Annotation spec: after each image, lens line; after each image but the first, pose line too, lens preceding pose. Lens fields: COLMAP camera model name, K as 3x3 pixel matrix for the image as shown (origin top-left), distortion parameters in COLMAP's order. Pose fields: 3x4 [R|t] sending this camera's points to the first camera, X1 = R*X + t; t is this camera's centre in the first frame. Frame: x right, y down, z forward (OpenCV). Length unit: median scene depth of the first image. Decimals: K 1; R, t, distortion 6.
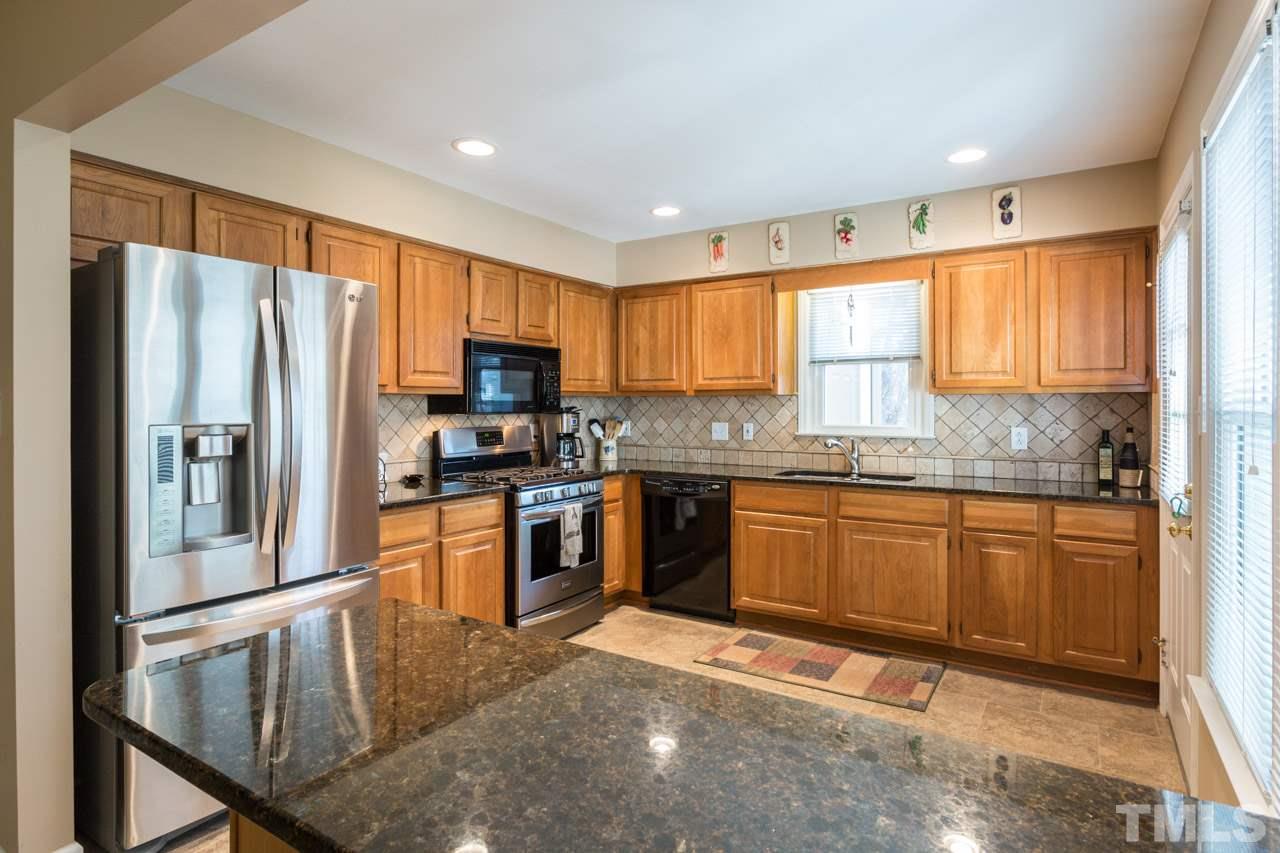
lens RADIAL K [[678.8, 0, 640.1], [0, 678.8, 405.0], [0, 0, 1]] dist [0.000578, 0.000036]
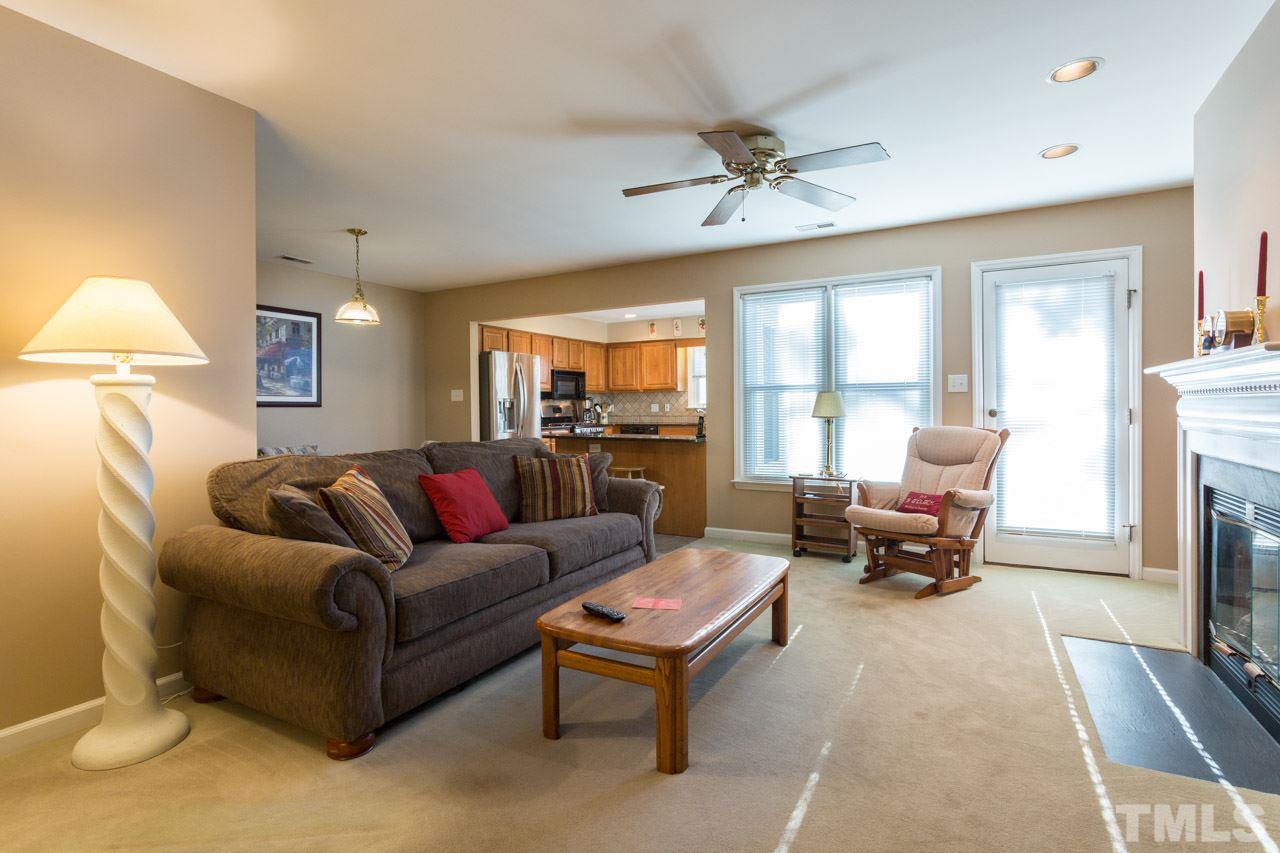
lens RADIAL K [[605.1, 0, 642.4], [0, 605.1, 411.9], [0, 0, 1]] dist [0.002472, 0.000232]
pose [[0.997875, -0.010542, 0.064298, -0.055495], [0.010077, 0.999921, 0.007551, 0.039416], [-0.064373, -0.006887, 0.997902, -1.070574]]
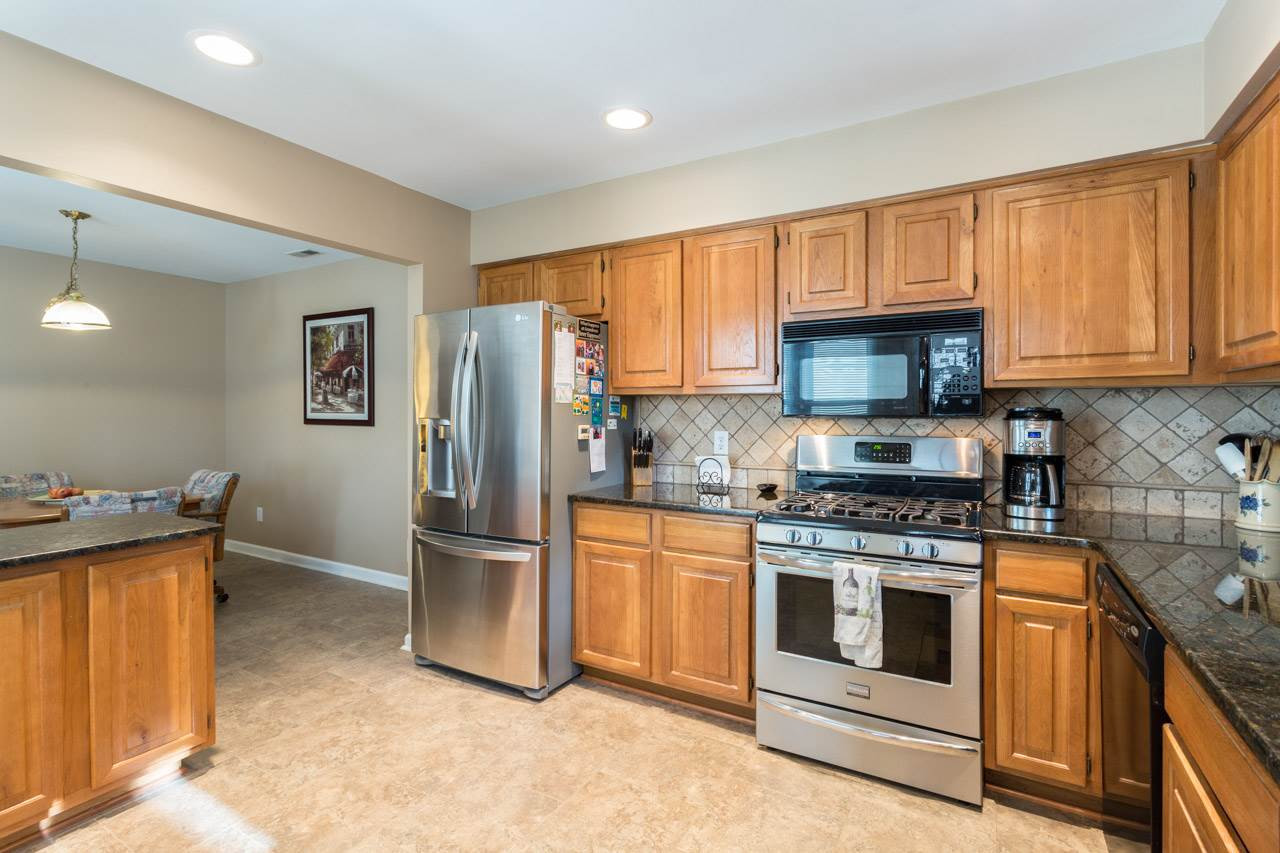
lens RADIAL K [[605.1, 0, 642.4], [0, 605.1, 411.9], [0, 0, 1]] dist [0.002472, 0.000232]
pose [[0.047886, 0.001855, -0.998851, 0.382675], [-0.000733, 0.999998, 0.001822, 0.005293], [0.998853, 0.000645, 0.047887, 0.670558]]
